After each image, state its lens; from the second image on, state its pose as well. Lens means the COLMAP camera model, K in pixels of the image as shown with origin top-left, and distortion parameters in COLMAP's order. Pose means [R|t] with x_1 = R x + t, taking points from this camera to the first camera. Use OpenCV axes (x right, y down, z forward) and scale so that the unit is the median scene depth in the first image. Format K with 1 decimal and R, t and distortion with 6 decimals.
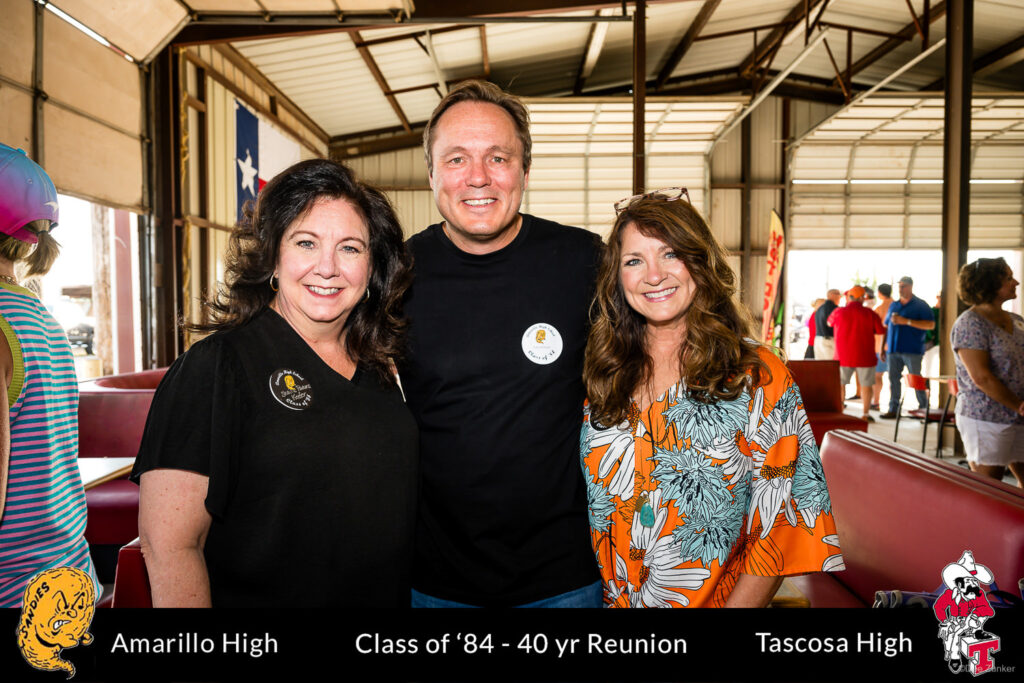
lens RADIAL K [[673.6, 0, 509.0], [0, 673.6, 331.9], [0, 0, 1]] dist [-0.001189, -0.002590]
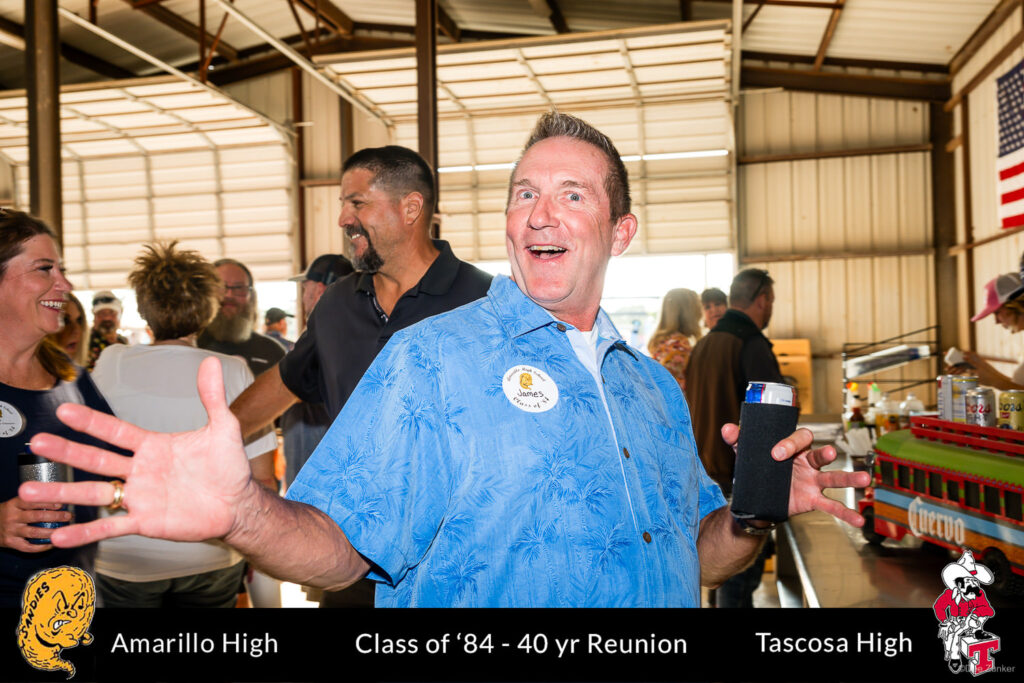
lens RADIAL K [[1005.0, 0, 514.1], [0, 1005.0, 330.2], [0, 0, 1]] dist [0.017823, 0.000000]
pose [[0.967404, -0.016018, -0.252732, 0.813877], [0.004914, 0.998997, -0.044505, -0.003755], [0.253191, 0.041813, 0.966512, -0.012223]]
